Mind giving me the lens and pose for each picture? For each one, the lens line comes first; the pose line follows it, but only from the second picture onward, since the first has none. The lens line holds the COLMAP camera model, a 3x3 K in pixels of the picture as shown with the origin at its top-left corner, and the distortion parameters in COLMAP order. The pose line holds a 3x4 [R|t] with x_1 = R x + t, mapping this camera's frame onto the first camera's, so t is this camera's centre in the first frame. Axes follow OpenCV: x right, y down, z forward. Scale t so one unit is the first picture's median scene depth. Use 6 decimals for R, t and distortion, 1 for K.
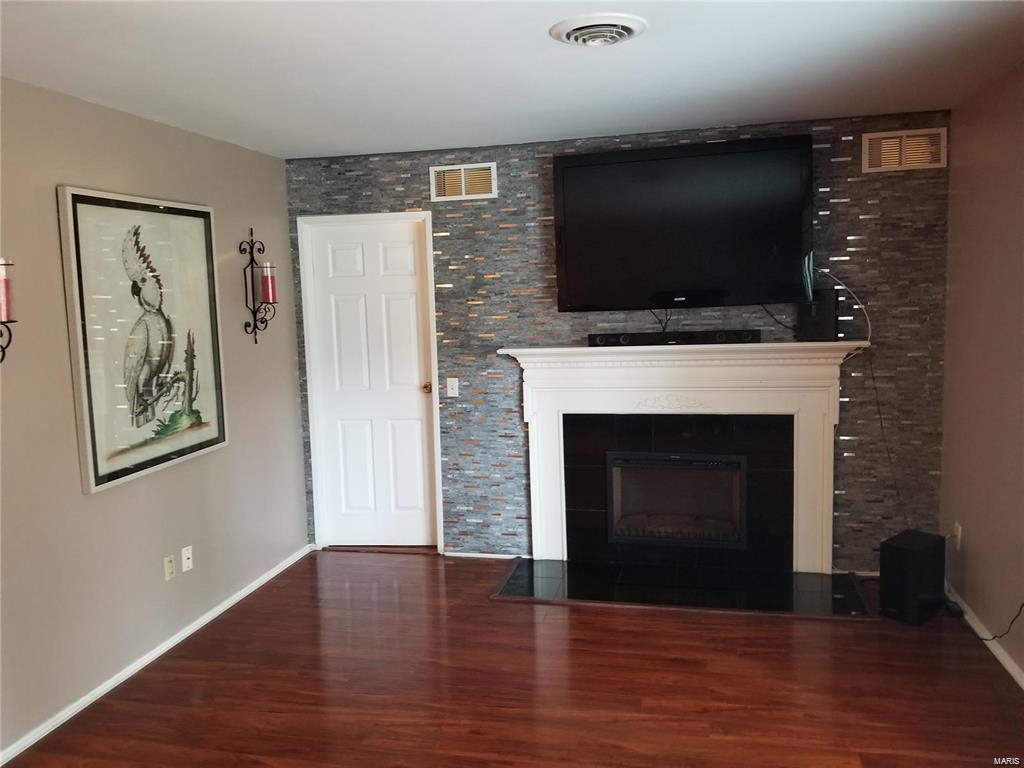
lens RADIAL K [[803.9, 0, 513.6], [0, 803.9, 388.2], [0, 0, 1]] dist [0.073960, -0.135341]
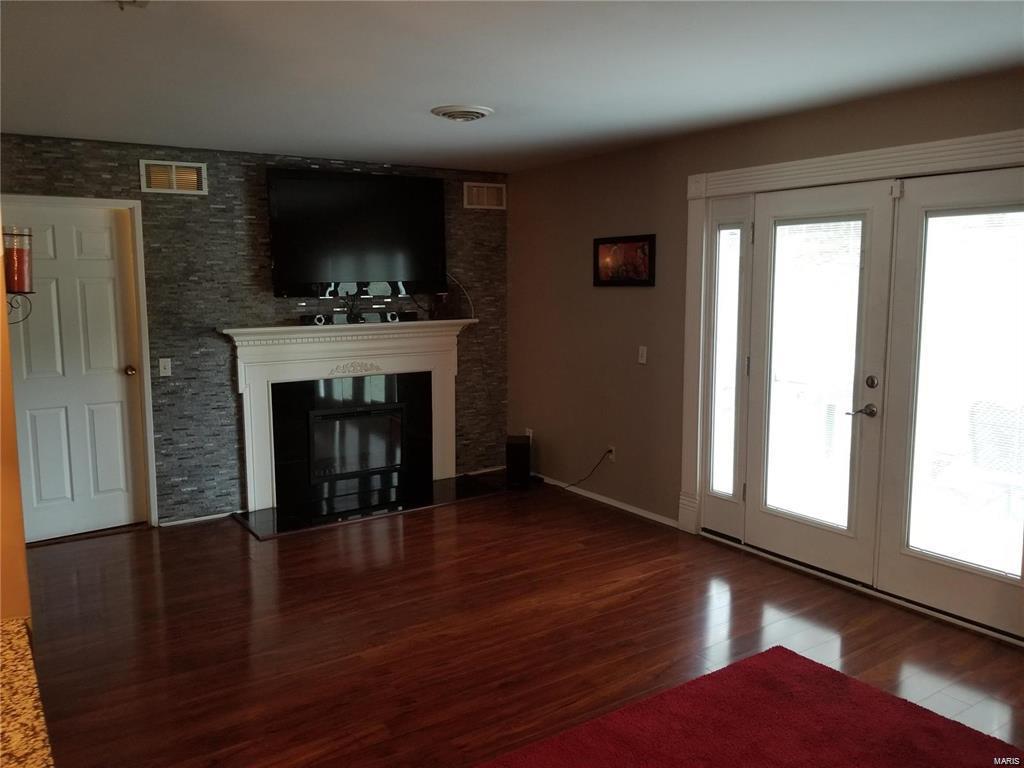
lens RADIAL K [[803.9, 0, 520.1], [0, 803.9, 392.6], [0, 0, 1]] dist [0.073960, -0.135341]
pose [[0.672079, -0.076385, 0.736529, -0.572509], [0.071500, 0.996712, 0.038125, 0.026009], [-0.737019, 0.027039, 0.675331, -0.077176]]
